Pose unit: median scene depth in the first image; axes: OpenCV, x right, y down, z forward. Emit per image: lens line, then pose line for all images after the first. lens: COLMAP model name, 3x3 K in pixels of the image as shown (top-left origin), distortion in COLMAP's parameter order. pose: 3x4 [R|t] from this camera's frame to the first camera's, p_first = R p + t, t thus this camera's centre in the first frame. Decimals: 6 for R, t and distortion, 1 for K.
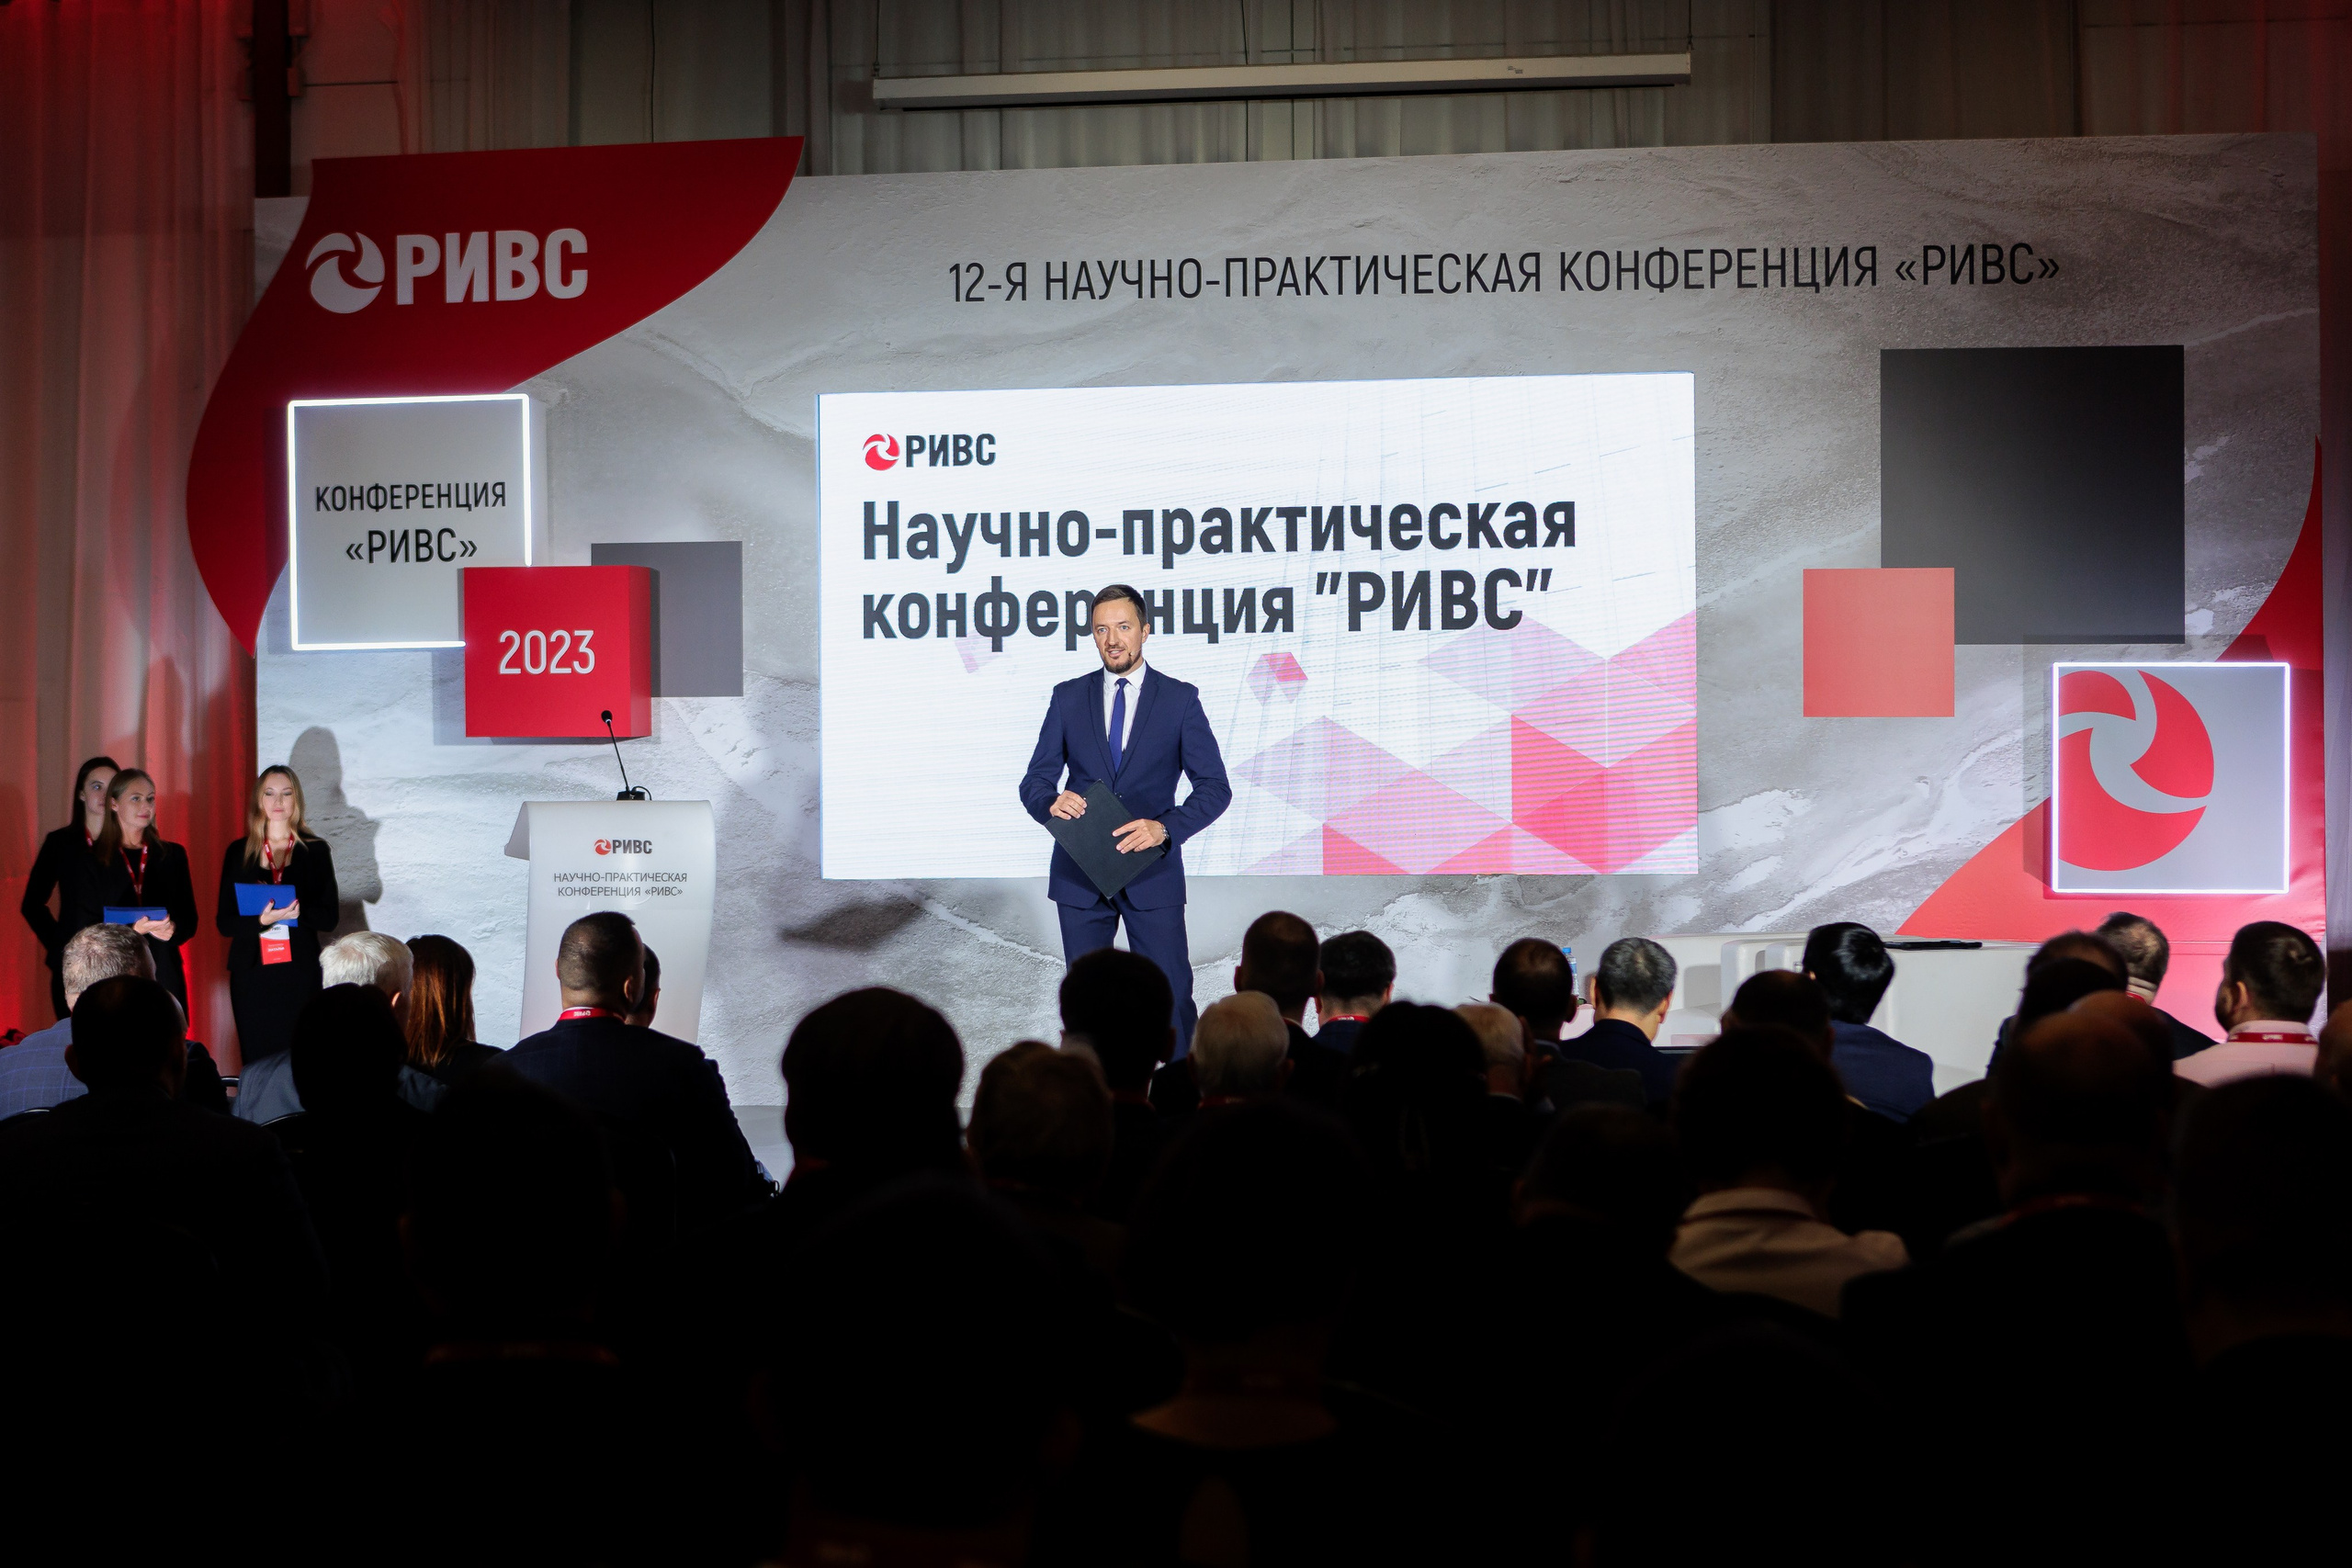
lens RADIAL K [[3834.4, 0, 1111.9], [0, 3834.4, 782.9], [0, 0, 1]] dist [0.004027, -0.184650]
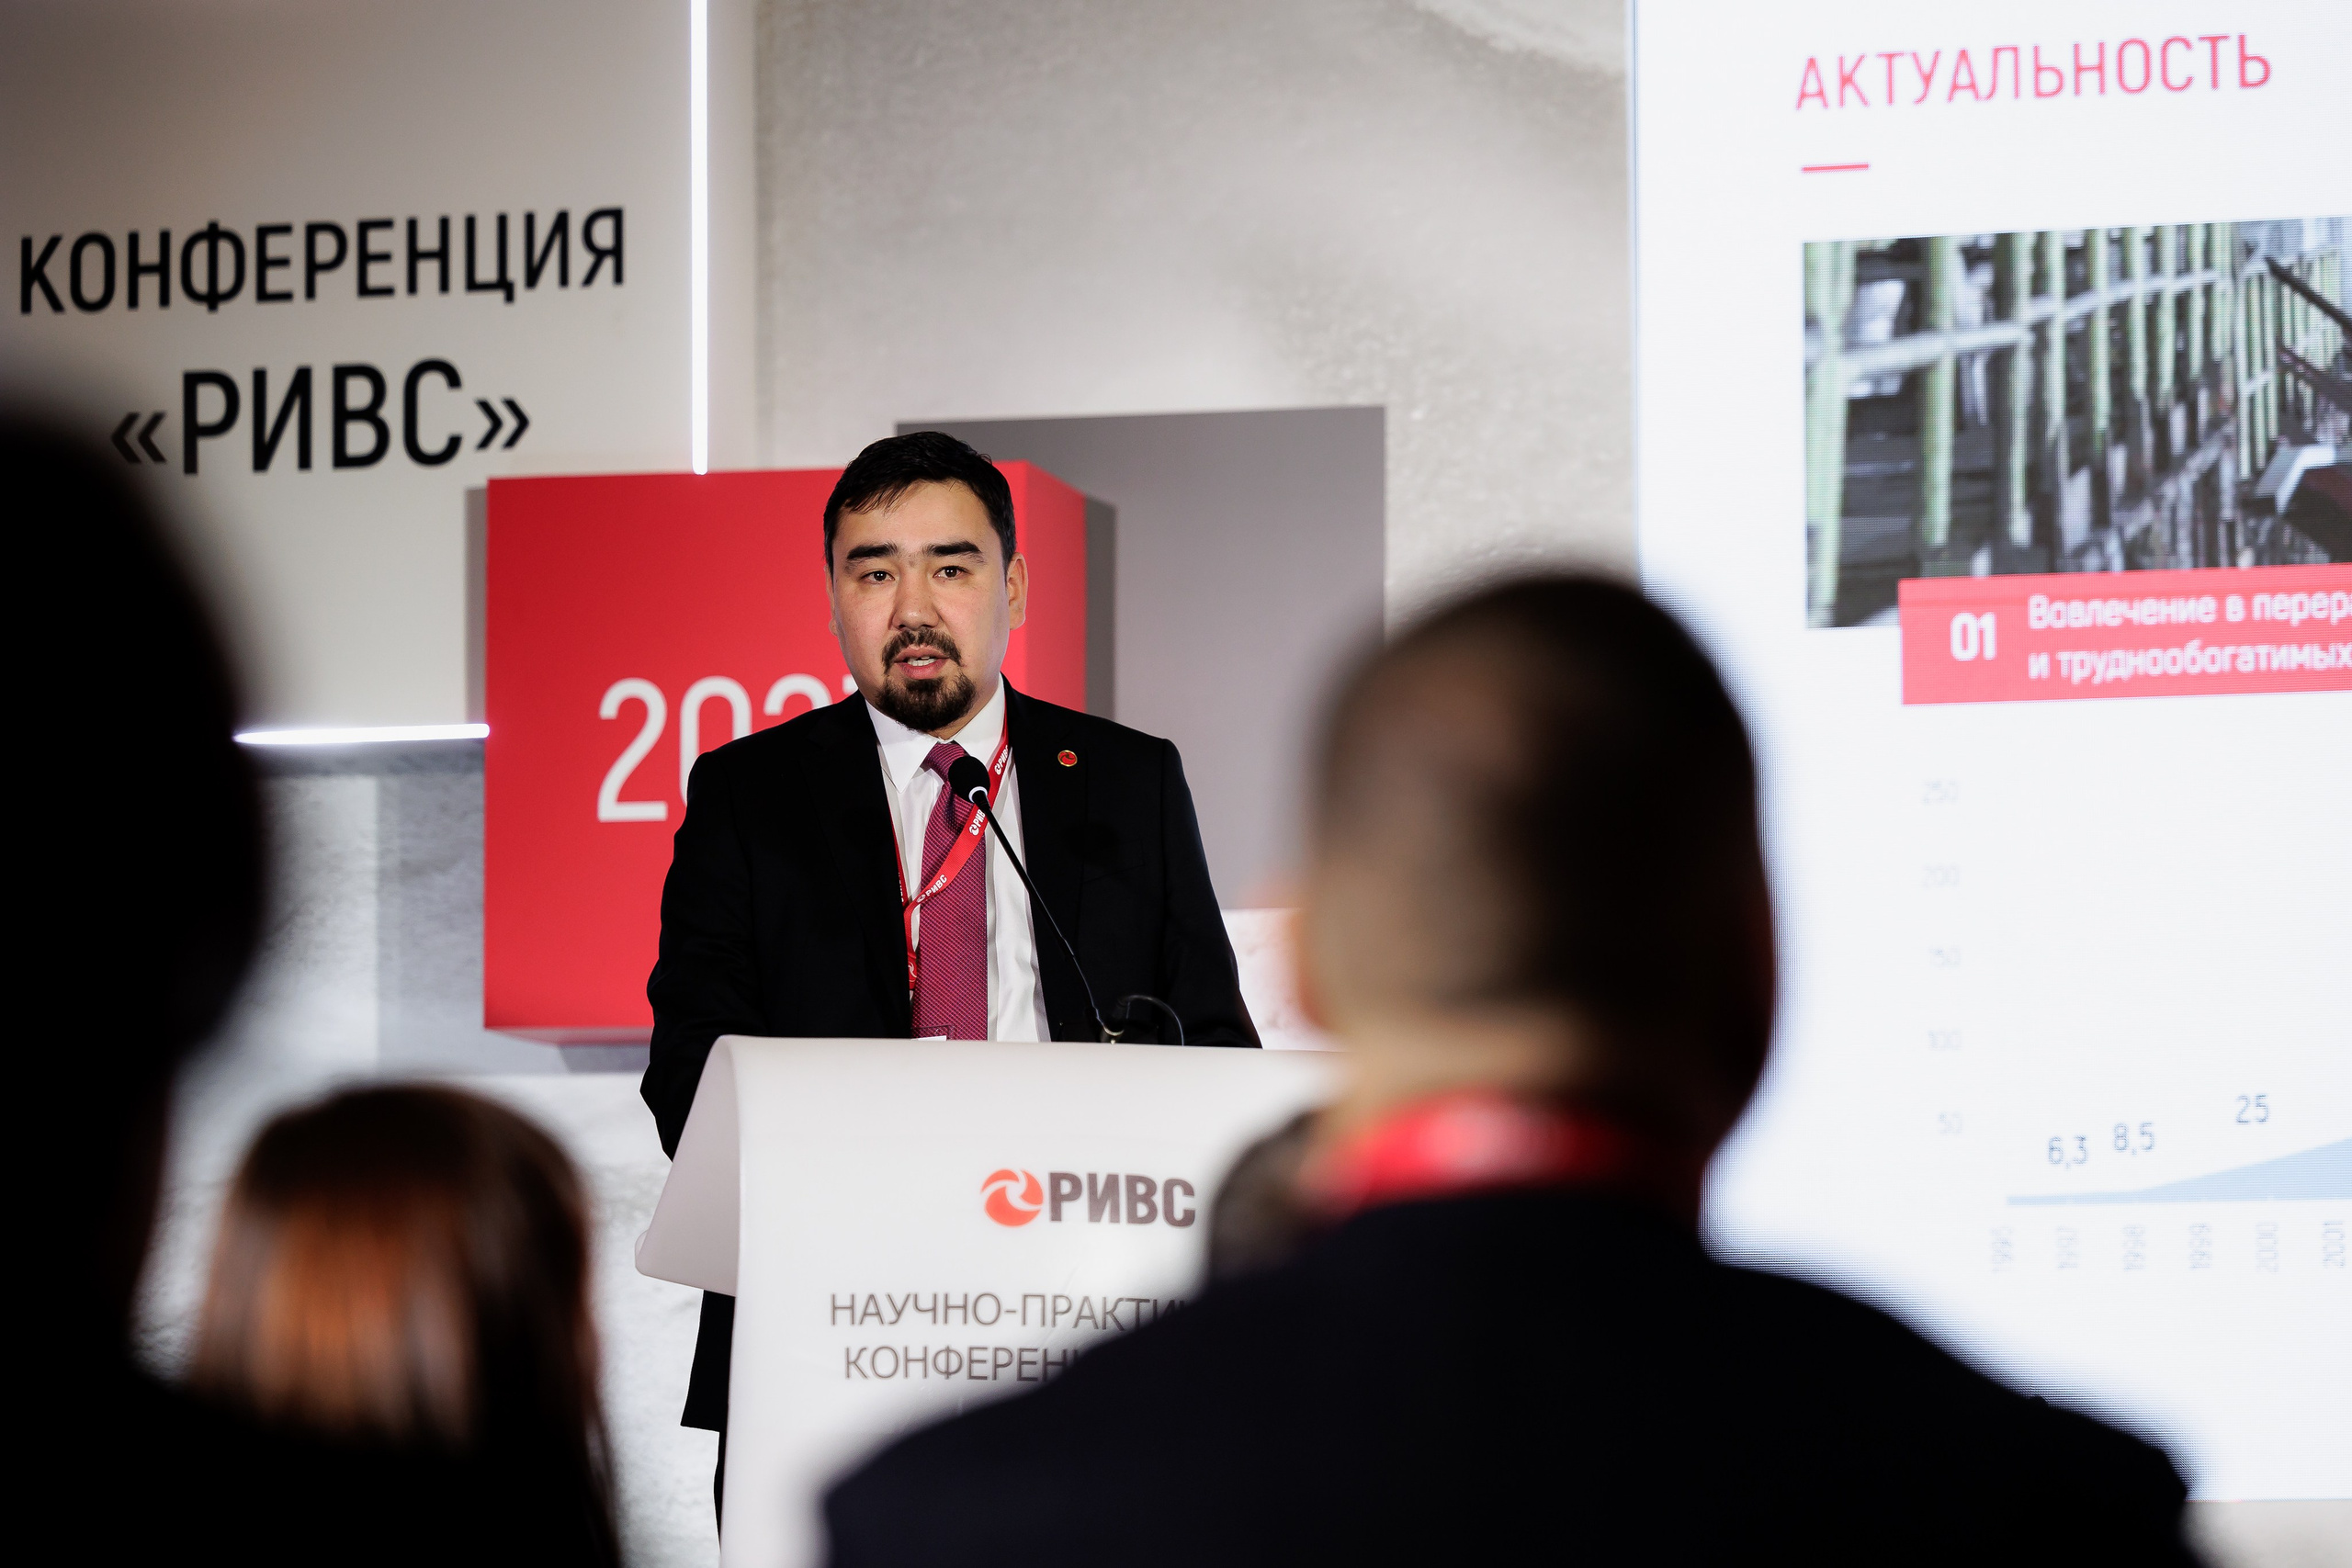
lens RADIAL K [[7991.9, 0, 1176.0], [0, 7991.9, 784.0], [0, 0, 1]] dist [0.042218, 0.043670]
pose [[0.997310, 0.000136, -0.073294, -0.066963], [-0.009141, 0.992421, -0.122545, 0.046196], [0.072722, 0.122885, 0.989753, 0.372339]]
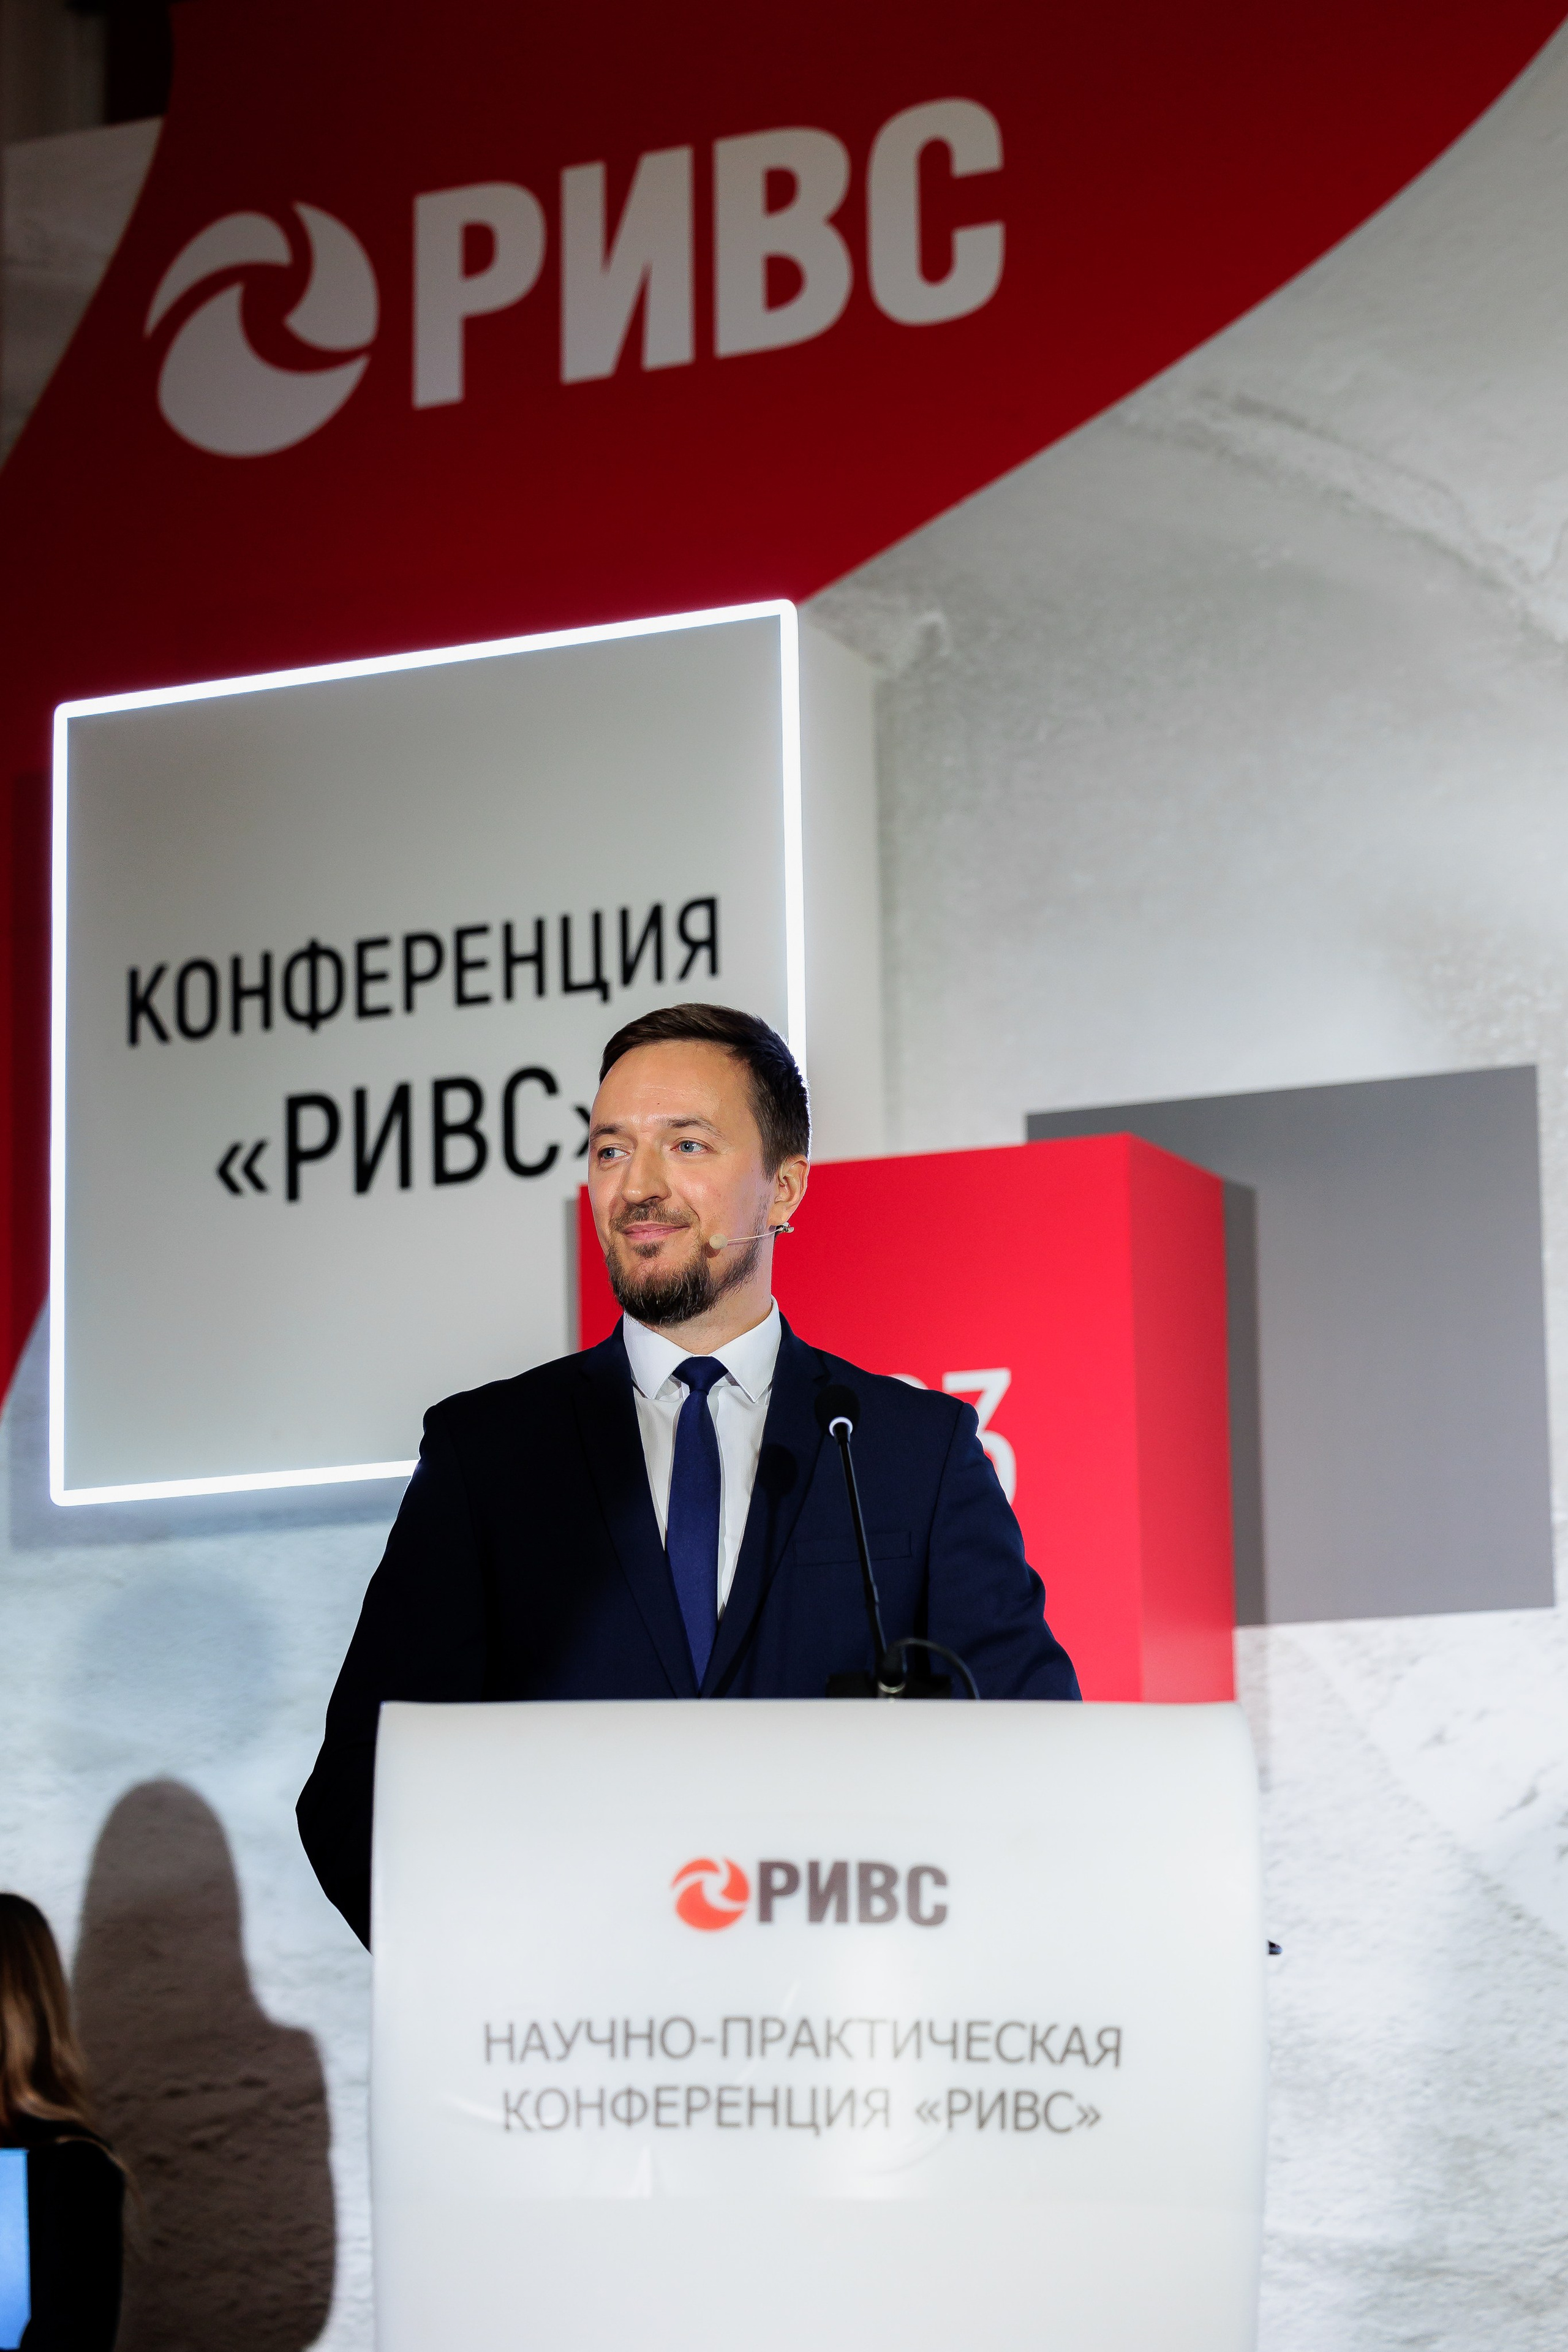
lens RADIAL K [[6271.1, 0, 782.8], [0, 6271.1, 1108.1], [0, 0, 1]] dist [-0.002882, 0.183930]
pose [[0.965858, -0.055762, -0.253000, -0.033494], [0.000755, 0.977163, -0.212490, 0.039135], [0.259071, 0.205044, 0.943843, 0.553950]]
